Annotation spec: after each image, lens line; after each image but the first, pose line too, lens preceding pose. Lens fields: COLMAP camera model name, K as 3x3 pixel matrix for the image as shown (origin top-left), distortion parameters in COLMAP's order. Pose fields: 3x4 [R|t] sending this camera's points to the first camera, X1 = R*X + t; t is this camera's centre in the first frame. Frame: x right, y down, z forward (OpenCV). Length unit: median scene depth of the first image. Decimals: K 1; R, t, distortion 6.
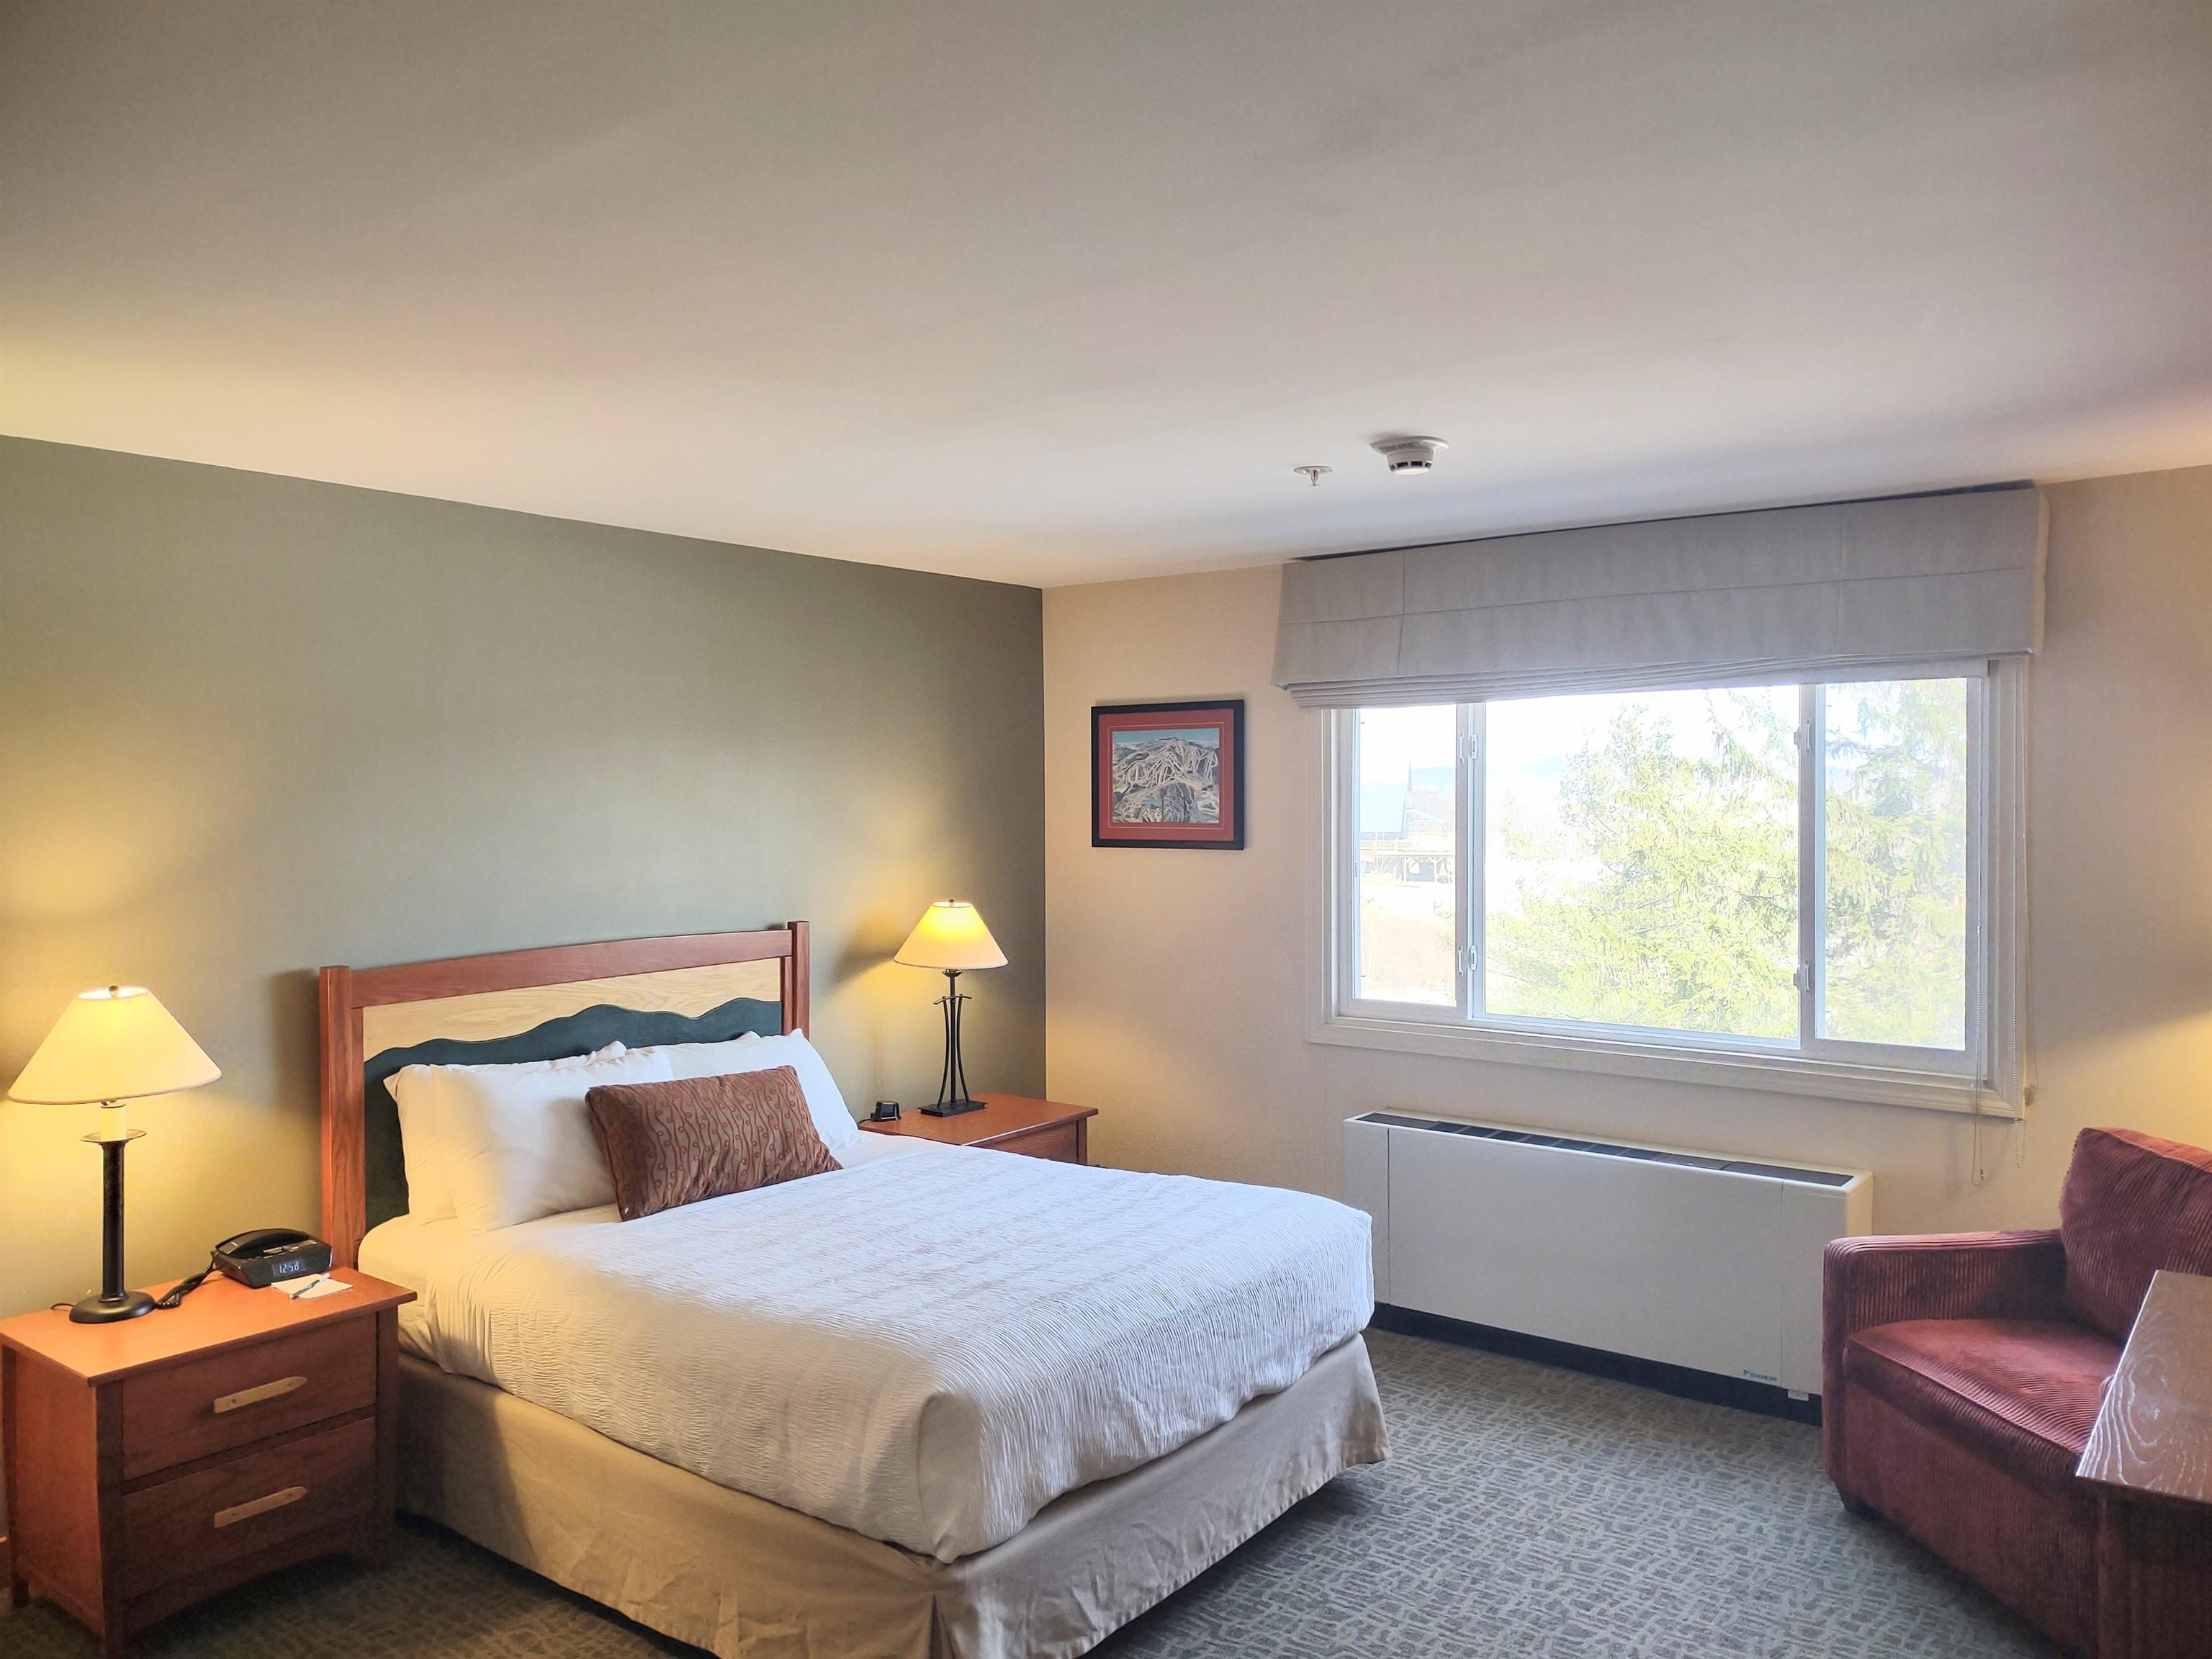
lens RADIAL K [[1648.8, 0, 1115.6], [0, 1648.8, 811.9], [0, 0, 1]] dist [0.059255, -0.061389]
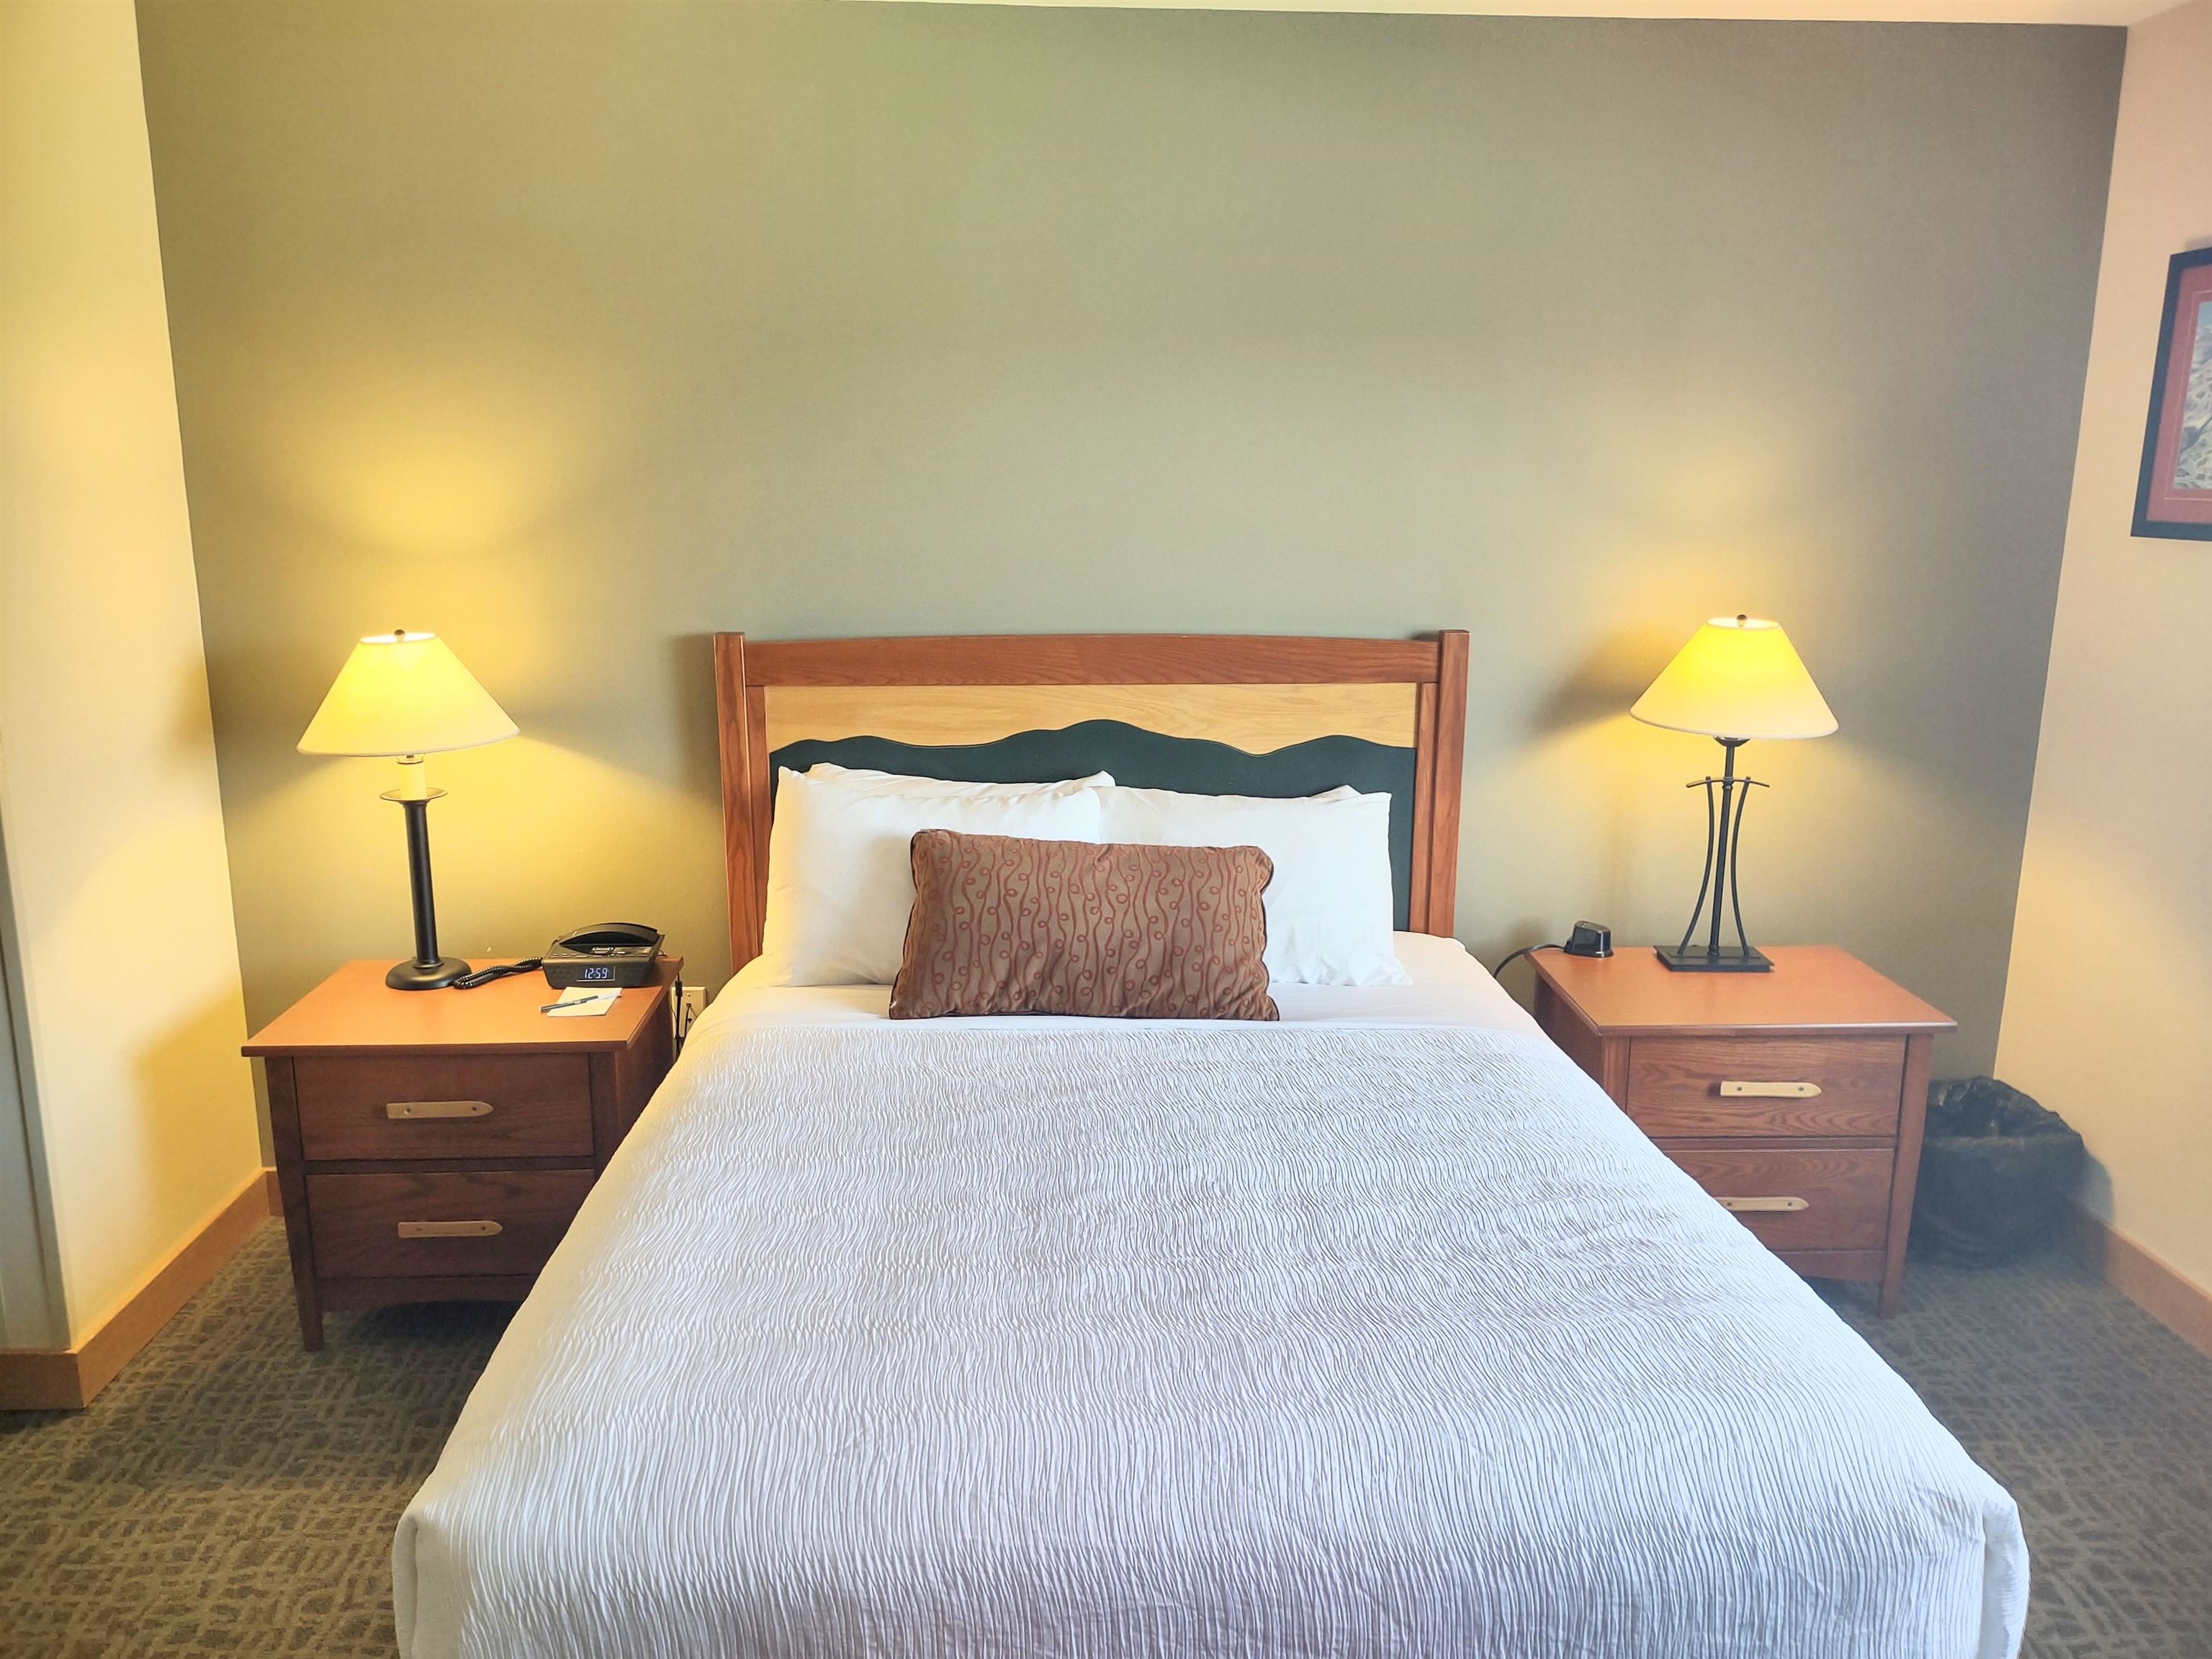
lens RADIAL K [[1648.8, 0, 1125.6], [0, 1648.8, 831.3], [0, 0, 1]] dist [0.059255, -0.061389]
pose [[0.648340, 0.172850, -0.741470, 0.254356], [-0.021367, 0.977635, 0.209222, 0.011655], [0.761051, -0.119804, 0.637533, 0.547398]]
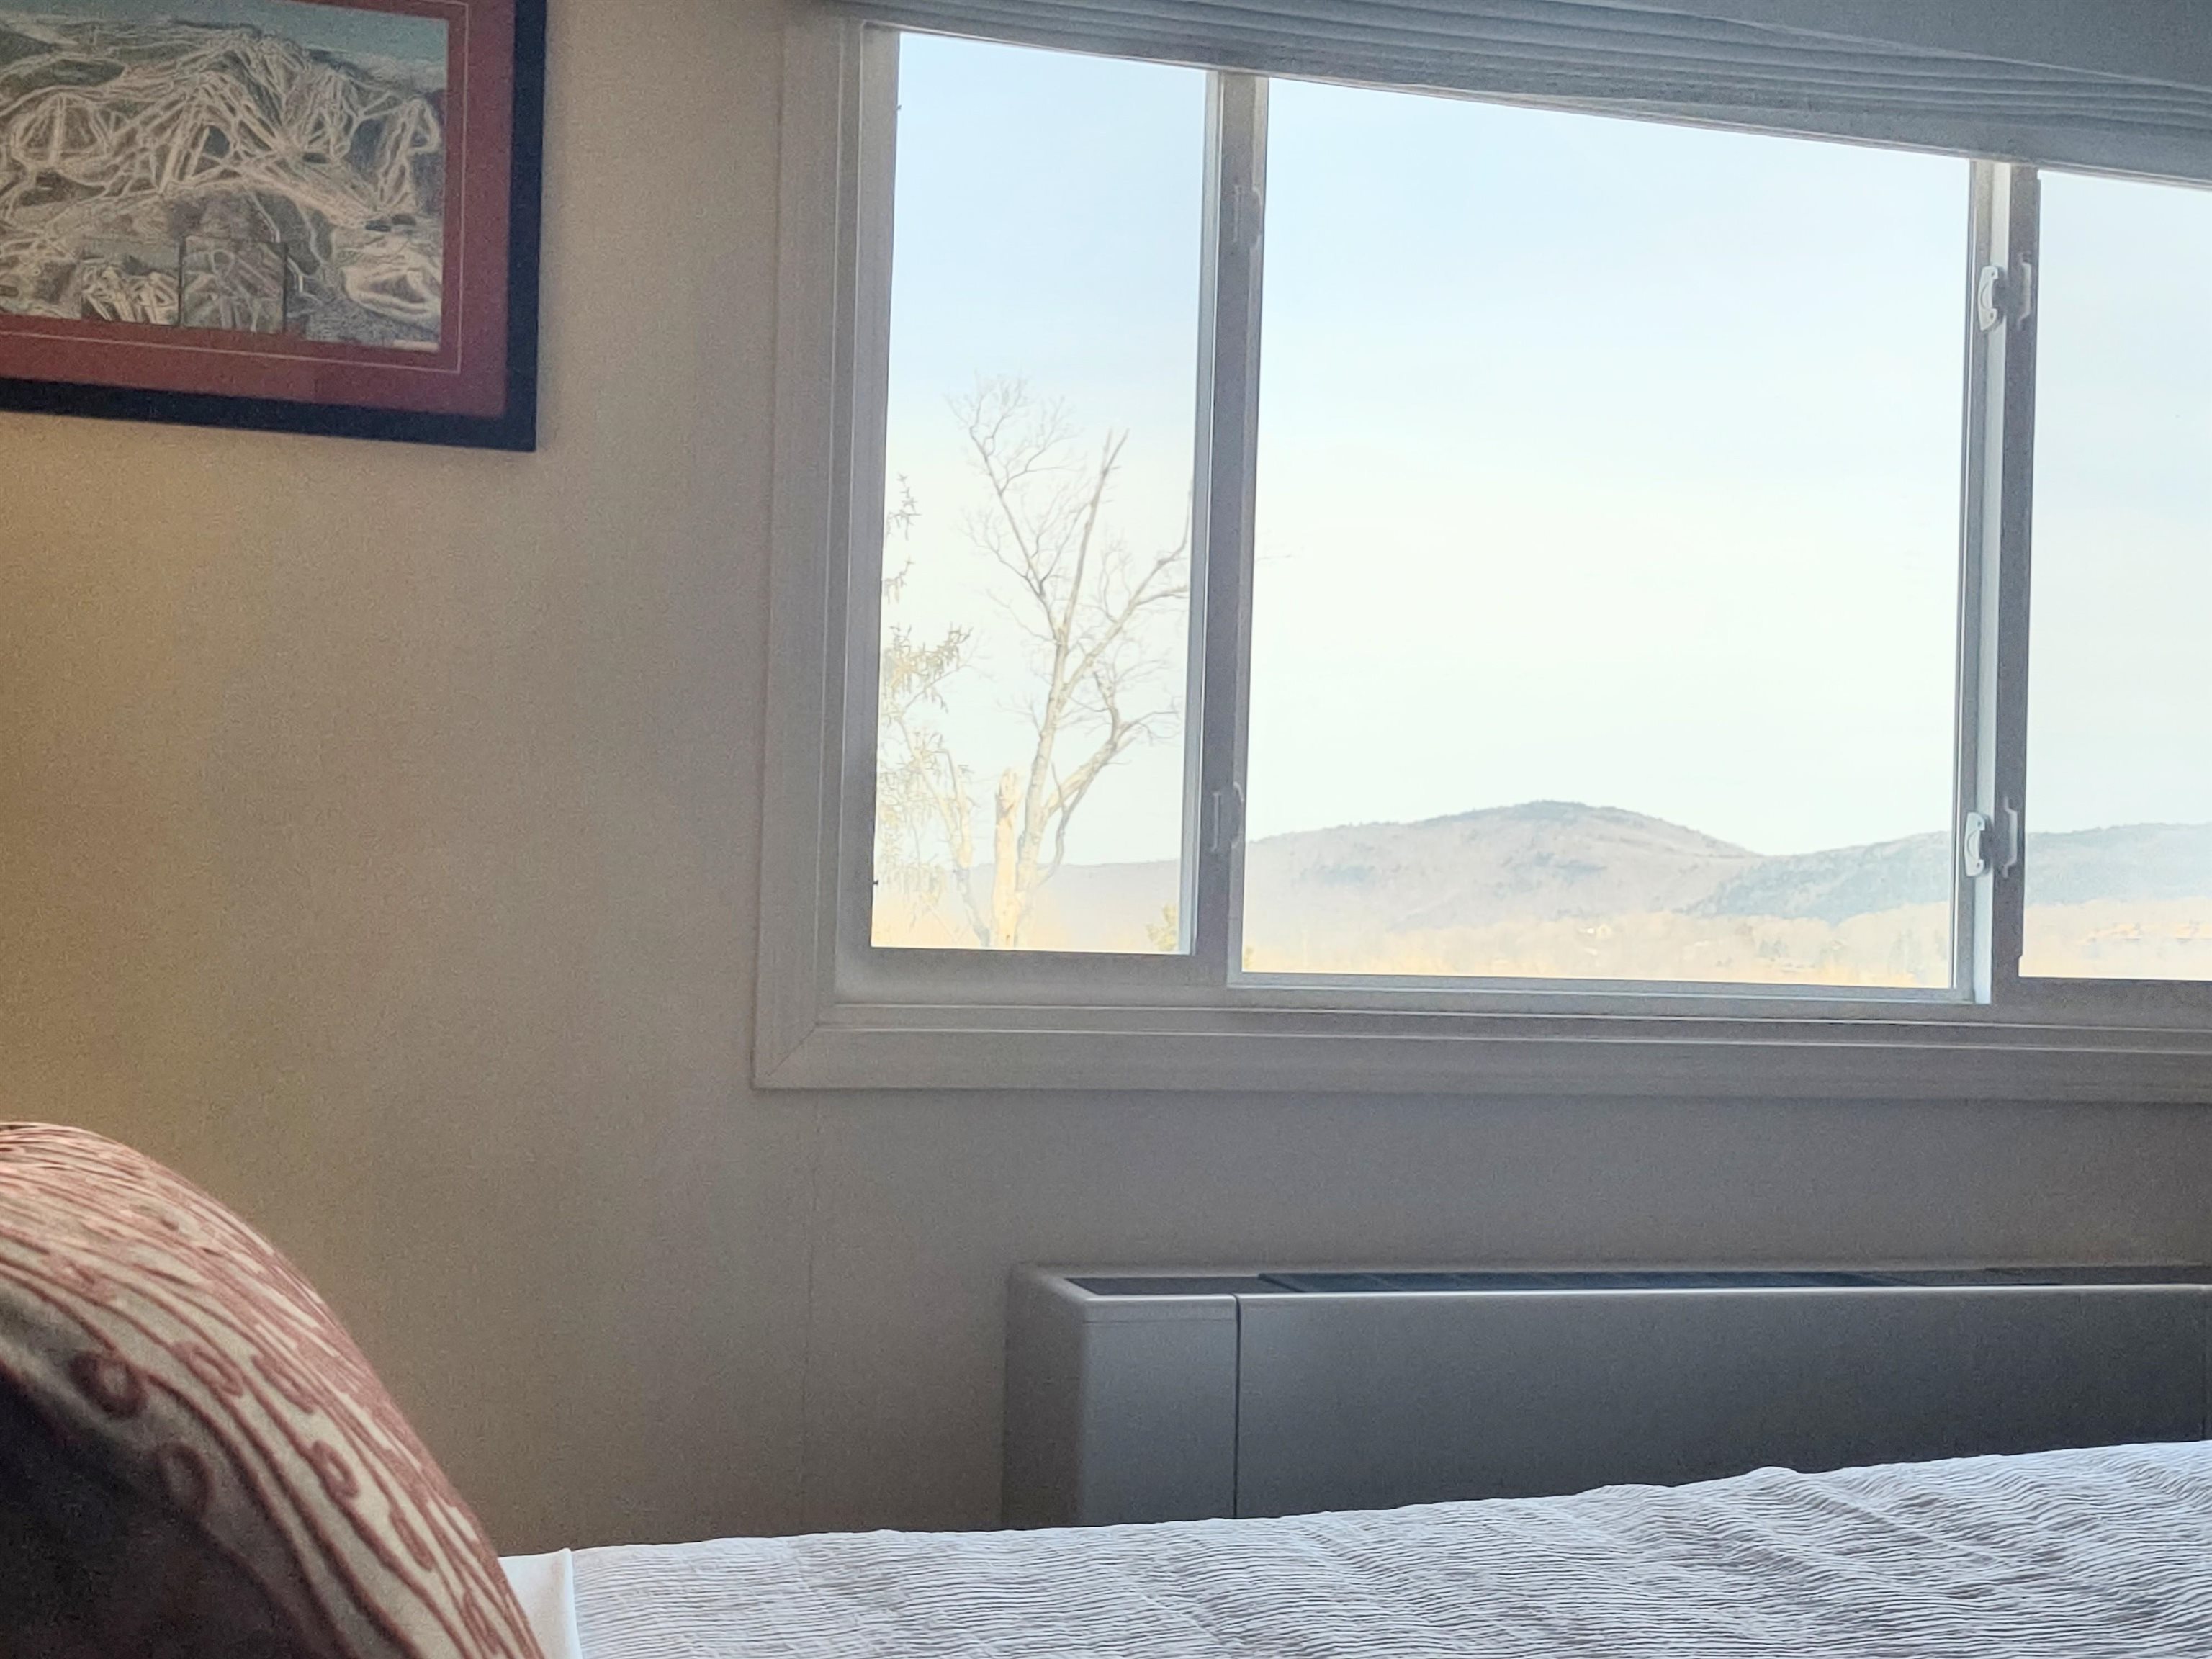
lens RADIAL K [[1648.8, 0, 1095.3], [0, 1648.8, 832.7], [0, 0, 1]] dist [0.059255, -0.061389]
pose [[0.685274, 0.023356, 0.727911, -0.088165], [-0.038884, 0.999233, 0.004544, 0.108840], [-0.727247, -0.031418, 0.685656, 0.909191]]
